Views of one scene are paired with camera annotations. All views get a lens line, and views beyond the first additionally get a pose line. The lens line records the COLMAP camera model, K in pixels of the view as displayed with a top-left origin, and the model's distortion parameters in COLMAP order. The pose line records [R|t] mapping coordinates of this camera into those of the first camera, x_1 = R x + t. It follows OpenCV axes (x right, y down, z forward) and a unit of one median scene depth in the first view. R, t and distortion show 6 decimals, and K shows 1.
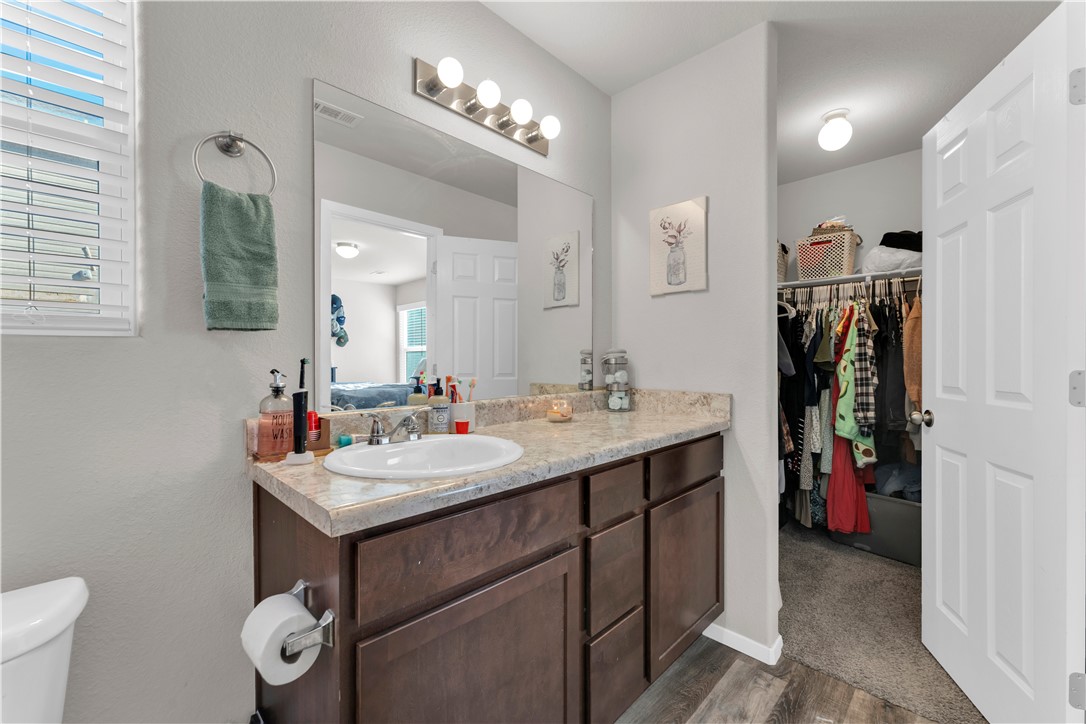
lens RADIAL K [[443.5, 0, 540.2], [0, 443.5, 364.9], [0, 0, 1]] dist [0.001796, 0.000036]
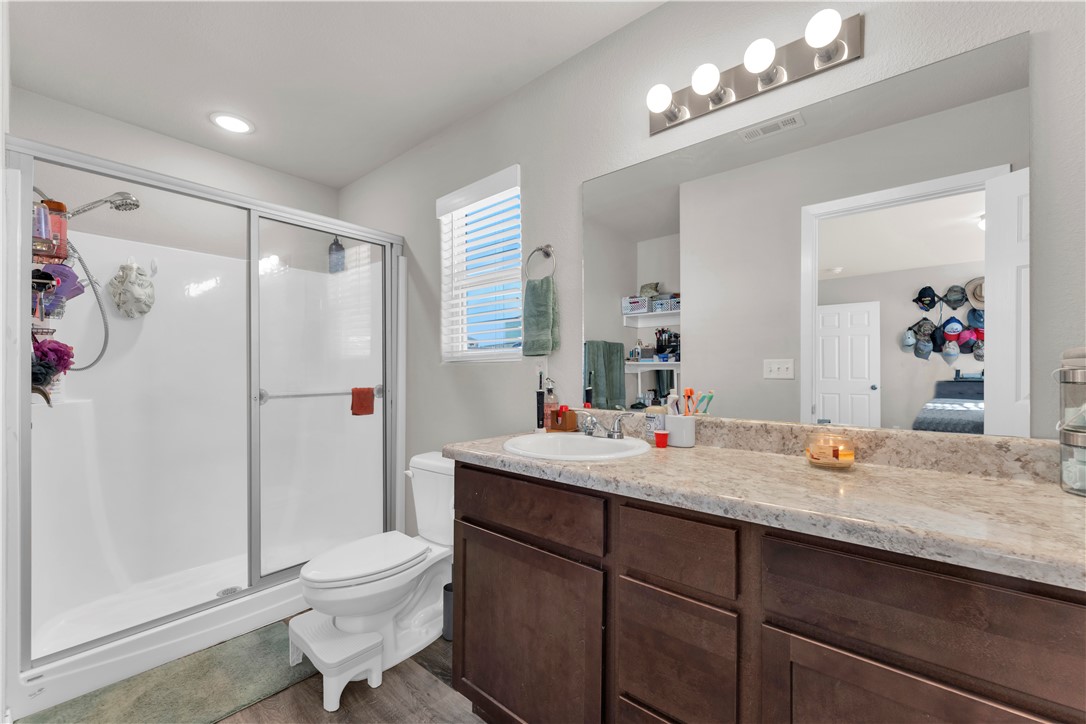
lens RADIAL K [[443.5, 0, 541.9], [0, 443.5, 369.6], [0, 0, 1]] dist [0.001796, 0.000036]
pose [[0.065967, -0.002230, -0.997819, 0.824373], [-0.009653, 0.999949, -0.002873, -0.012387], [0.997775, 0.009821, 0.065942, 0.657271]]
